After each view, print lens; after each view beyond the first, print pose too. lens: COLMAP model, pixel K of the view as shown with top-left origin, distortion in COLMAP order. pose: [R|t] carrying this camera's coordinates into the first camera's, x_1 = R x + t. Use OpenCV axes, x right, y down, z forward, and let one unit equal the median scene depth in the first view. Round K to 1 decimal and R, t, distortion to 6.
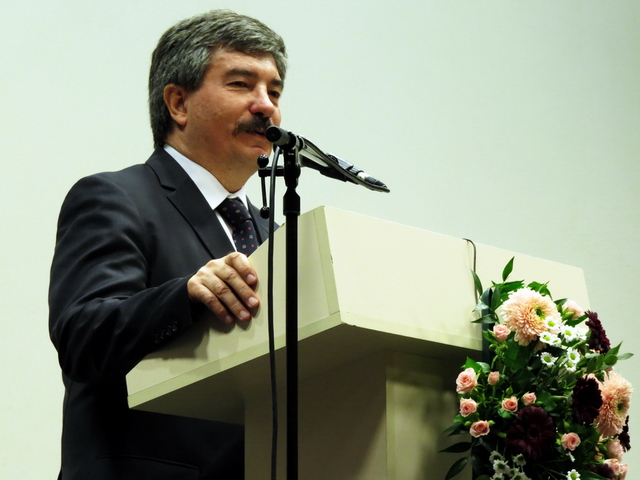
lens RADIAL K [[2616.9, 0, 319.5], [0, 2616.9, 238.2], [0, 0, 1]] dist [0.140283, 0.000000]
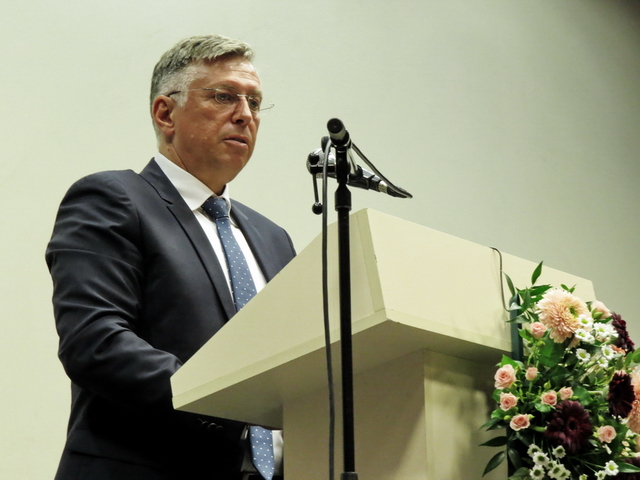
lens RADIAL K [[2041.7, 0, 320.2], [0, 2041.7, 242.2], [0, 0, 1]] dist [0.108714, 0.000000]
pose [[0.999239, -0.002386, 0.038925, -0.048201], [0.004185, 0.998923, -0.046203, 0.038277], [-0.038773, 0.046331, 0.998173, 0.192306]]
